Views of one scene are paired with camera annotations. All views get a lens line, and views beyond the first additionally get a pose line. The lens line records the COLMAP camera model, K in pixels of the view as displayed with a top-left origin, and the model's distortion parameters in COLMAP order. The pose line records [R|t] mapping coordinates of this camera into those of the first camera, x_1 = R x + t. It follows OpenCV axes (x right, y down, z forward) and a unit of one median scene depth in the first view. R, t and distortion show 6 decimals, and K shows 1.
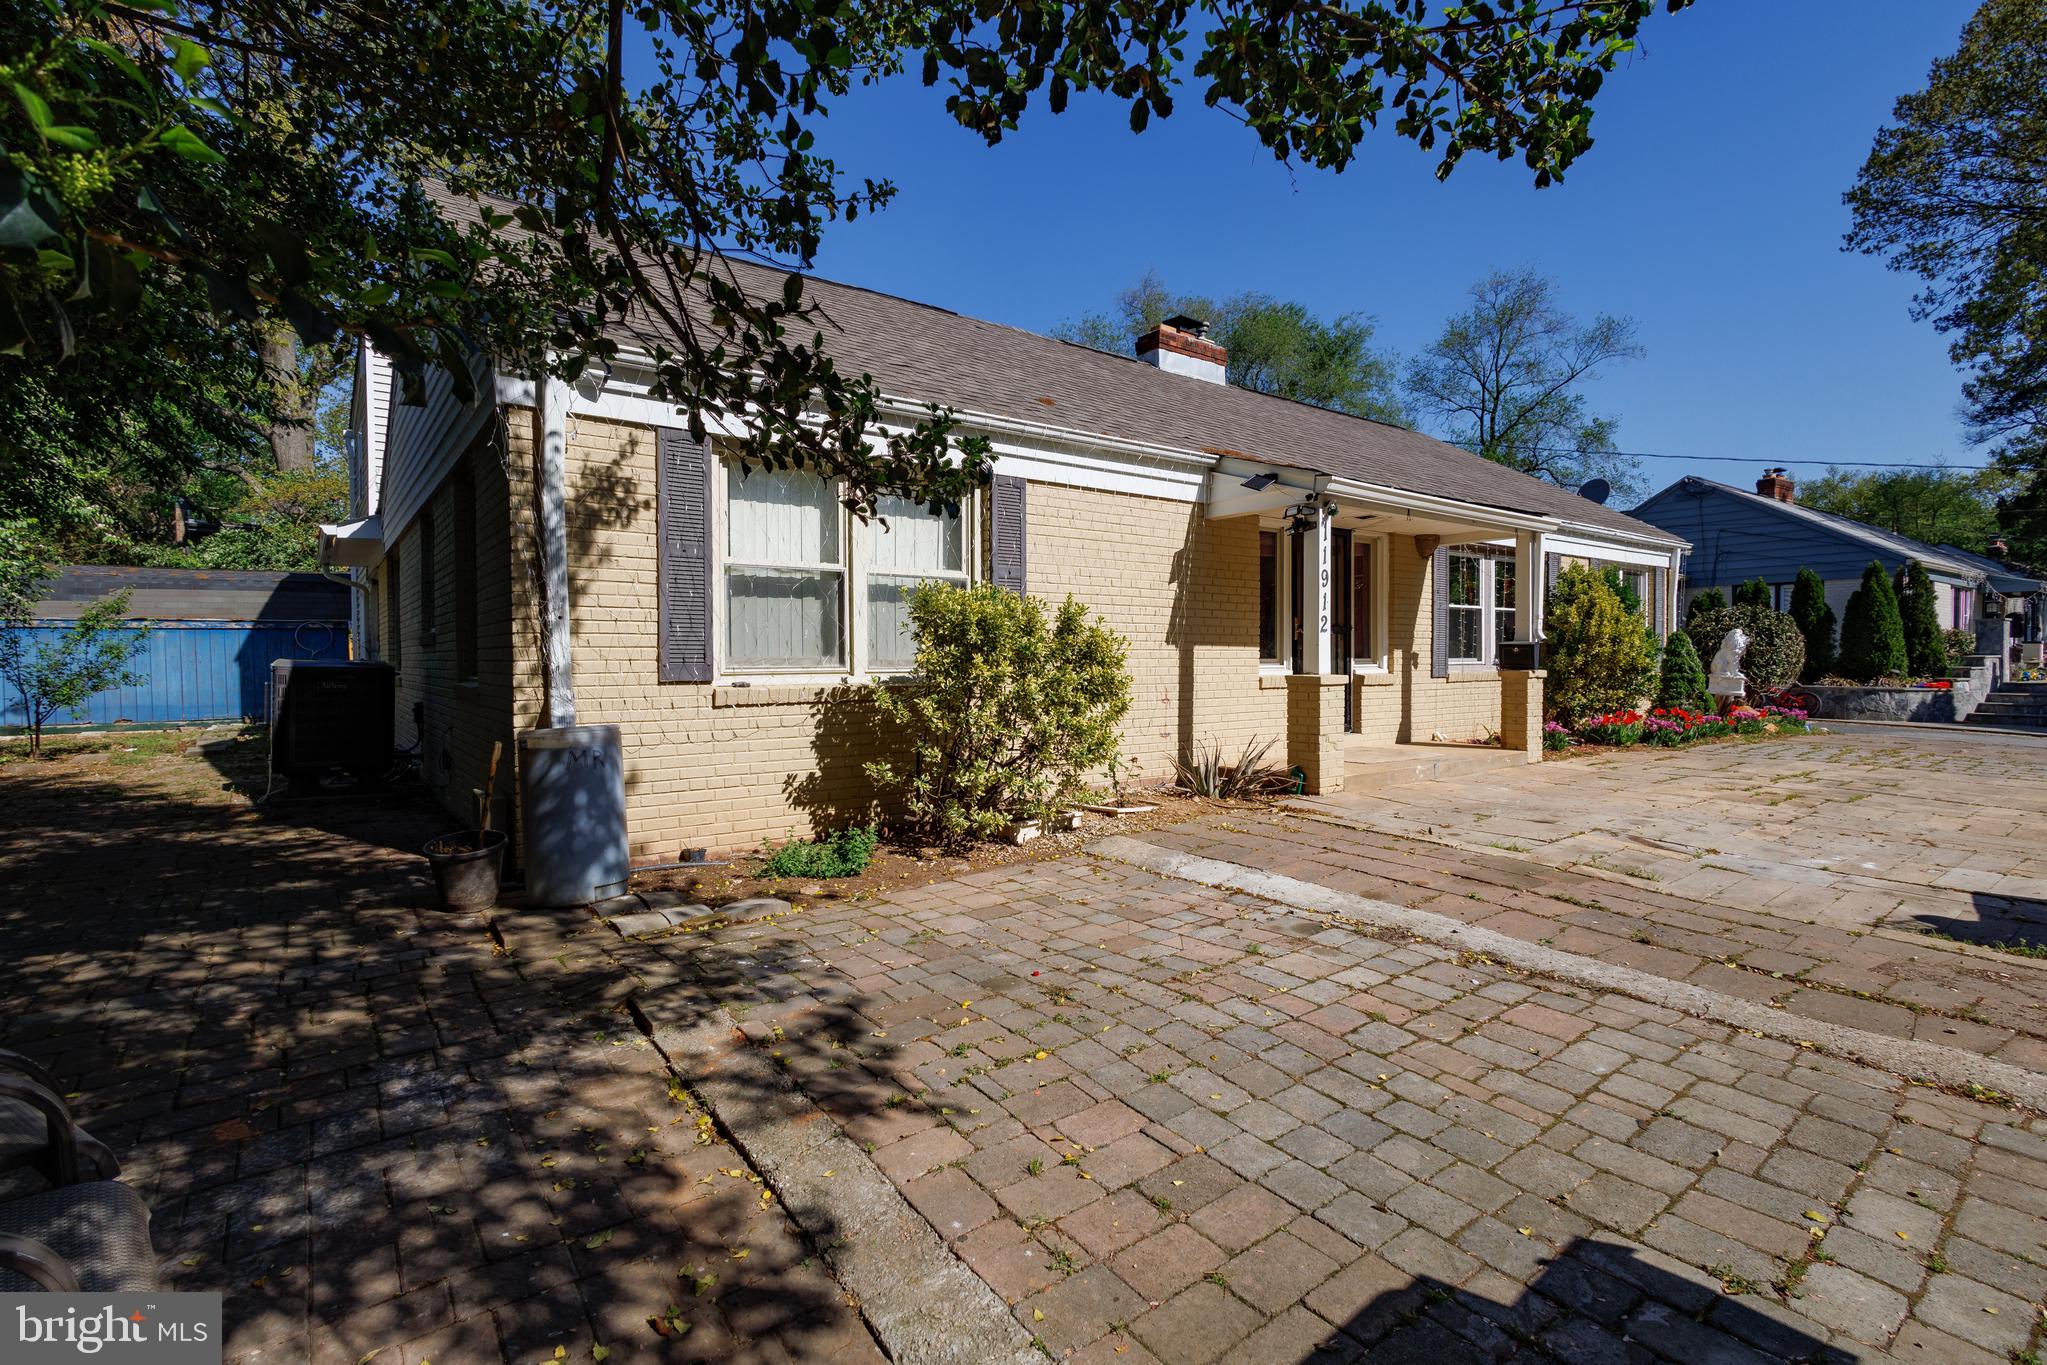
lens RADIAL K [[955.7, 0, 1014.7], [0, 955.7, 671.9], [0, 0, 1]] dist [0.004612, -0.000168]
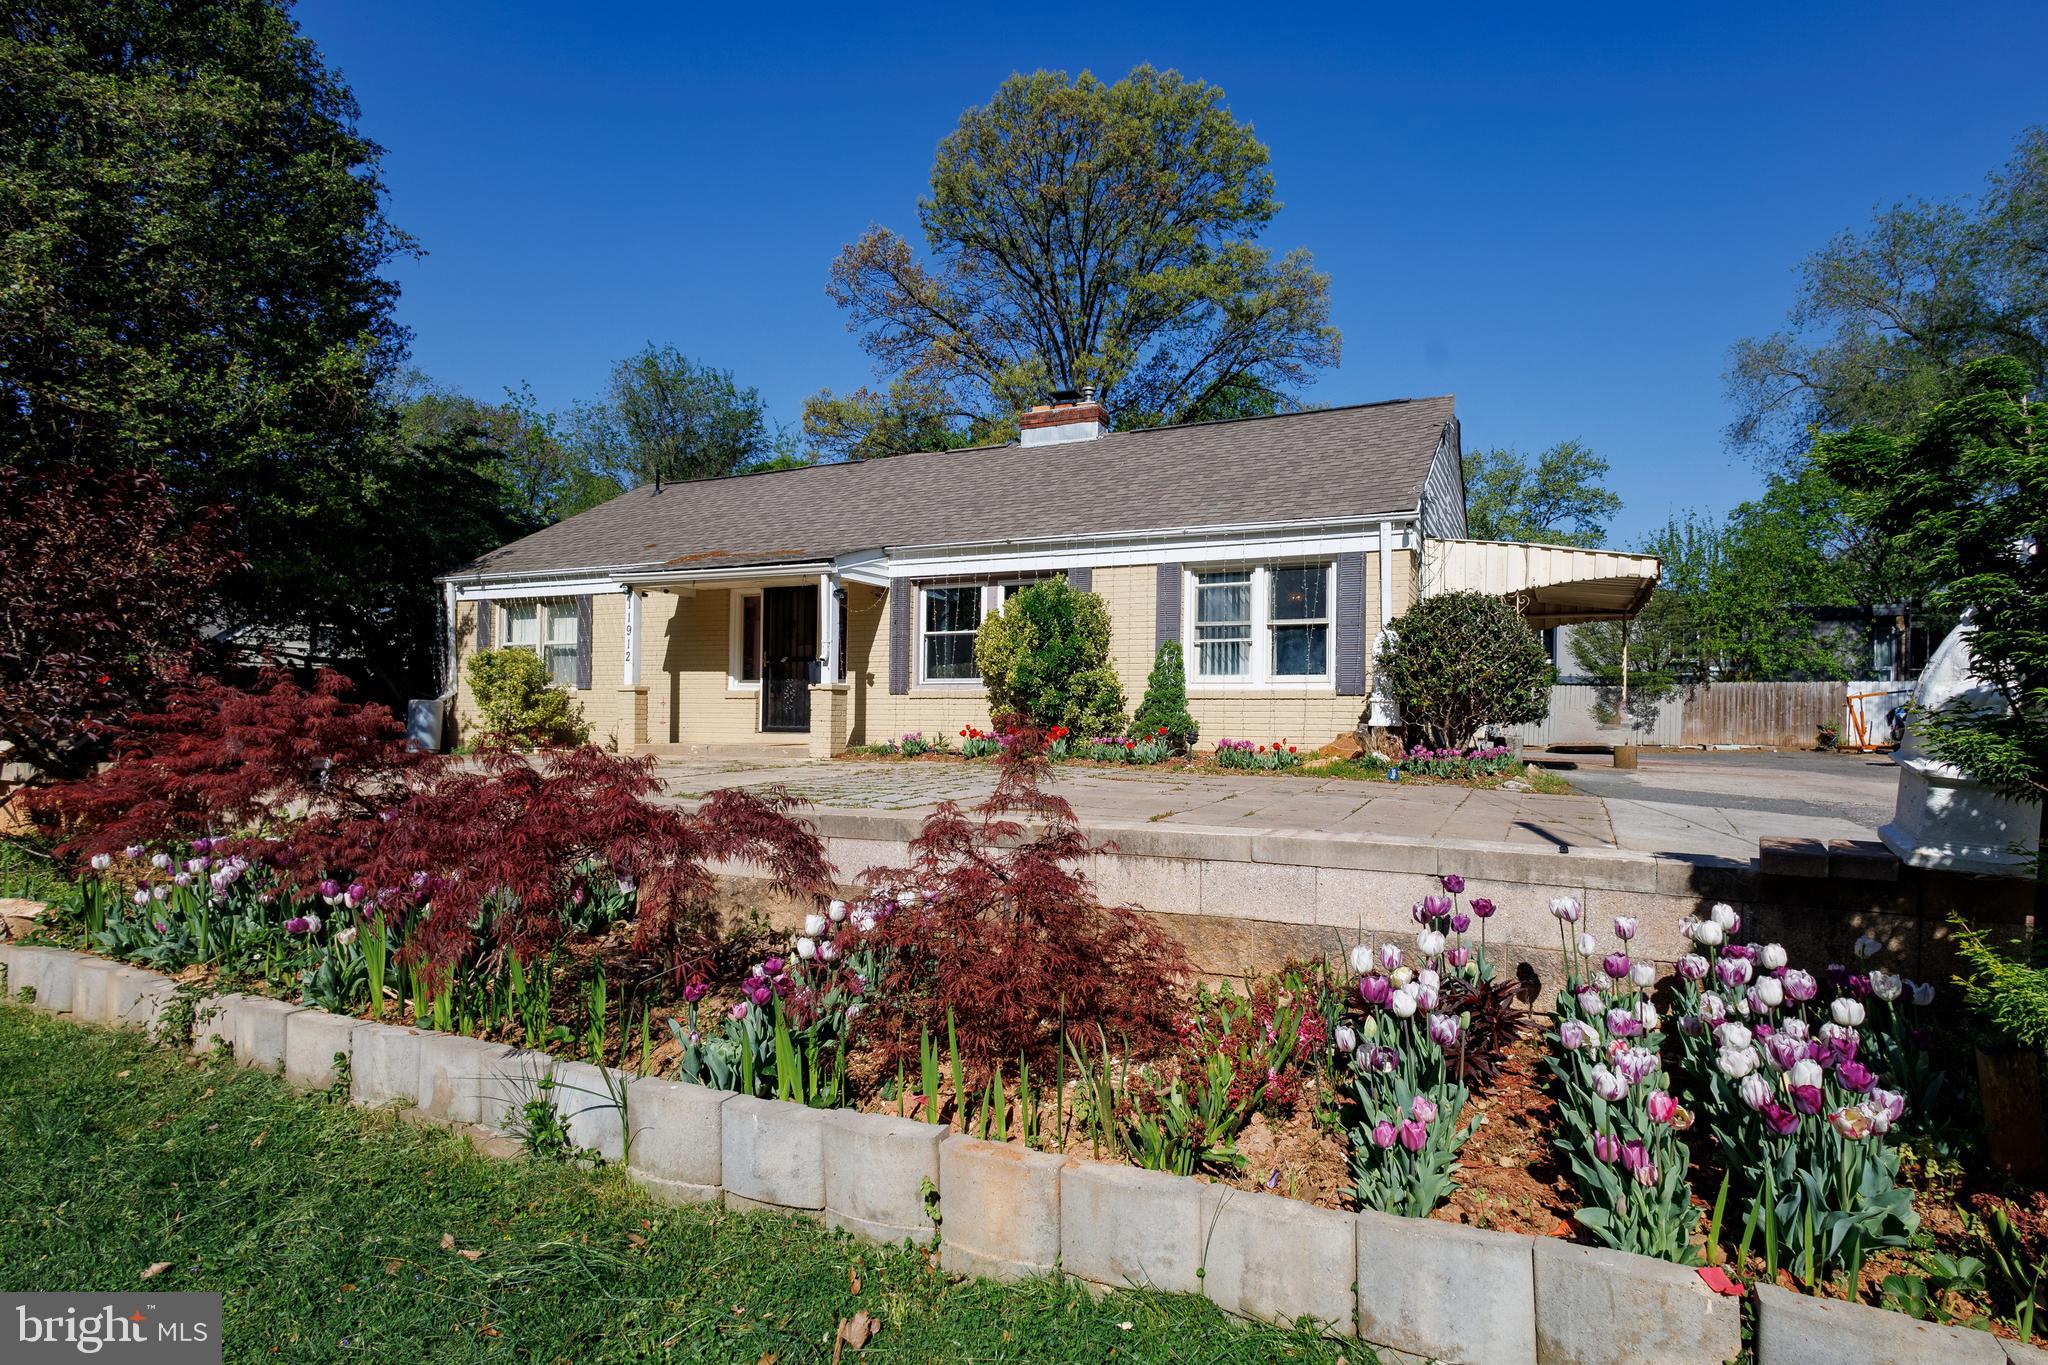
lens RADIAL K [[956.2, 0, 1015.2], [0, 956.2, 671.9], [0, 0, 1]] dist [0.004612, -0.000168]
pose [[0.505336, -0.026130, -0.862527, 1.611719], [-0.020572, 0.998893, -0.042314, 0.027202], [0.862677, 0.039127, 0.504239, 0.531781]]
